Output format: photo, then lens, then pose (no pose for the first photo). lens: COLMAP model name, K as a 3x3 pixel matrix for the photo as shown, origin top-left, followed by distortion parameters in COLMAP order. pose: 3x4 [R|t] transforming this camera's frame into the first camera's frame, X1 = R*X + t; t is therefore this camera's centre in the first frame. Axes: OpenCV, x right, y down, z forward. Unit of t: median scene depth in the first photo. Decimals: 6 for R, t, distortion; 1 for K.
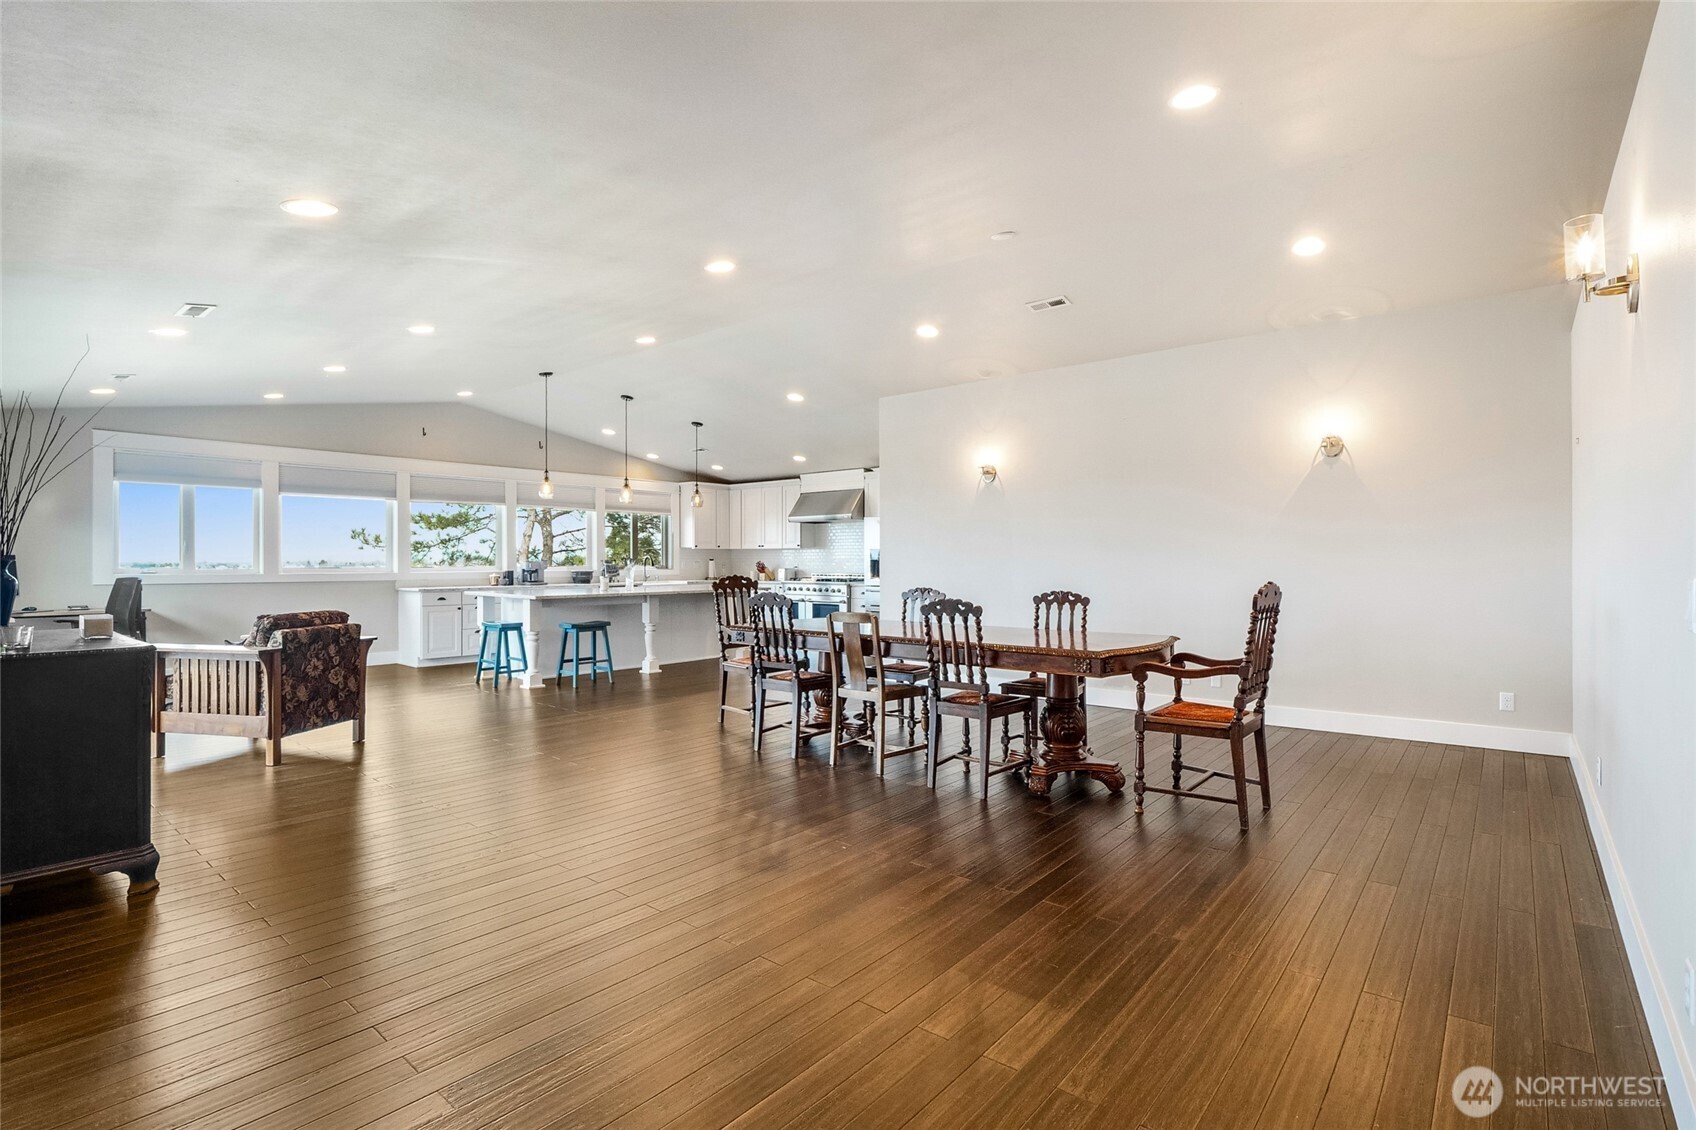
lens RADIAL K [[803.5, 0, 849.3], [0, 803.5, 552.1], [0, 0, 1]] dist [-0.008612, -0.000255]
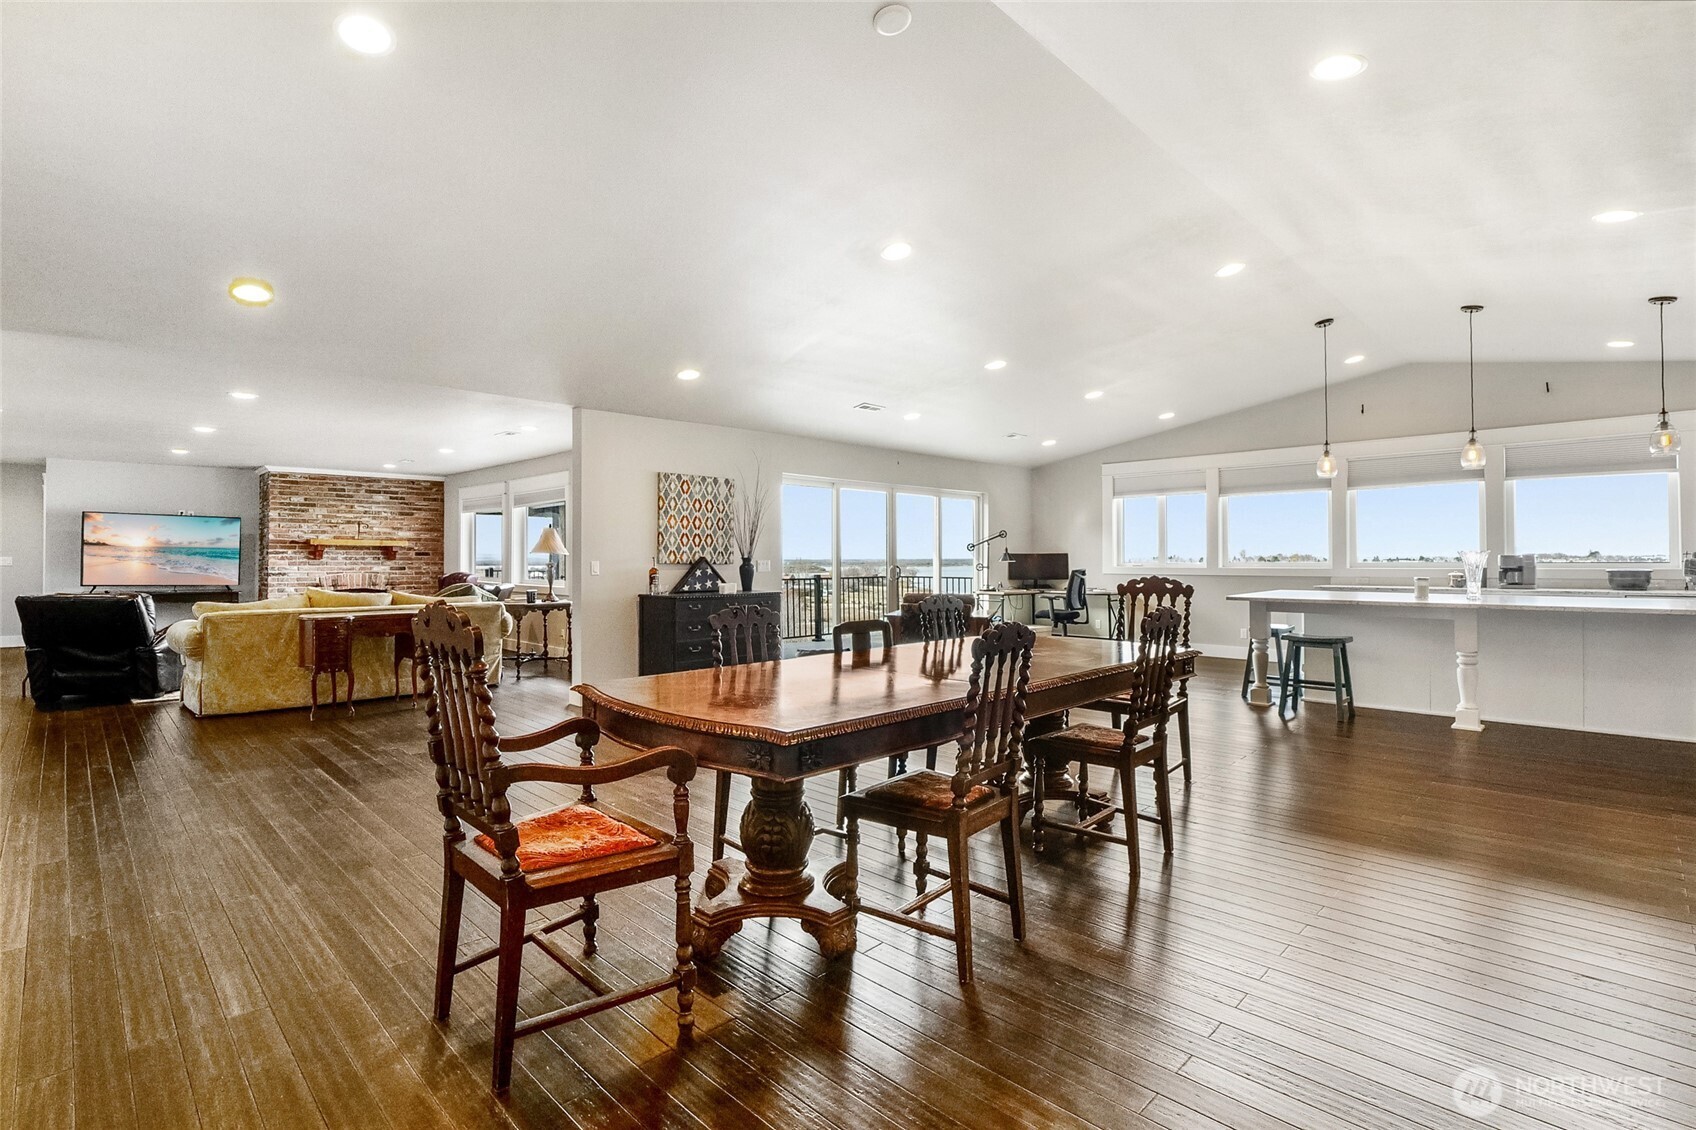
lens RADIAL K [[803.5, 0, 849.3], [0, 803.5, 552.1], [0, 0, 1]] dist [-0.008612, -0.000255]
pose [[-0.096192, -0.005589, -0.995347, 0.340338], [0.013439, 0.999886, -0.006913, 0.004725], [0.995272, -0.014041, -0.096106, 0.440427]]
